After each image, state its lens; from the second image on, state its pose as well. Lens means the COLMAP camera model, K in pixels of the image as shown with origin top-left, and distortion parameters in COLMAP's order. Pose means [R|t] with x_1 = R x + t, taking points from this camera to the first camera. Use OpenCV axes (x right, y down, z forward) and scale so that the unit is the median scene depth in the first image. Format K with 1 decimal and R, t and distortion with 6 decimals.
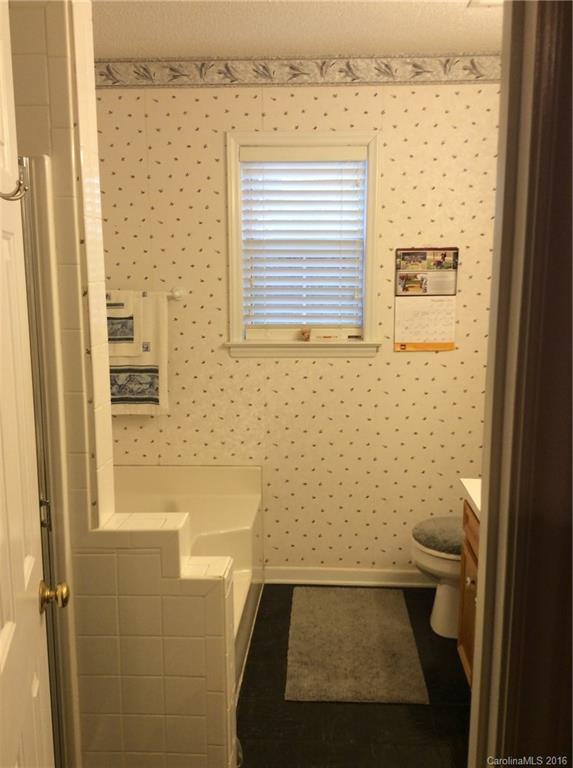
lens RADIAL K [[702.6, 0, 286.5], [0, 702.6, 384.0], [0, 0, 1]] dist [0.104755, -0.162303]
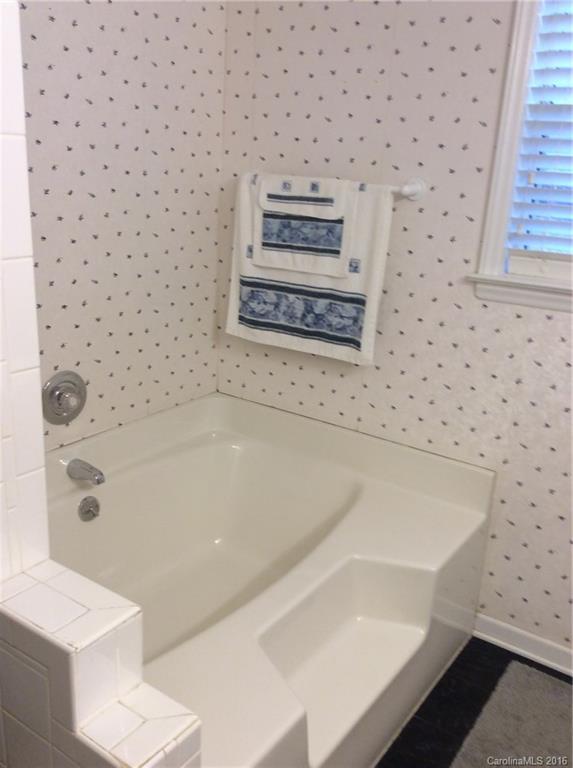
lens RADIAL K [[702.6, 0, 286.5], [0, 702.6, 384.0], [0, 0, 1]] dist [0.104755, -0.162303]
pose [[0.852016, 0.207644, -0.480575, 0.099795], [-0.140720, 0.975029, 0.171801, -0.048413], [0.504249, -0.078751, 0.859960, 0.356450]]
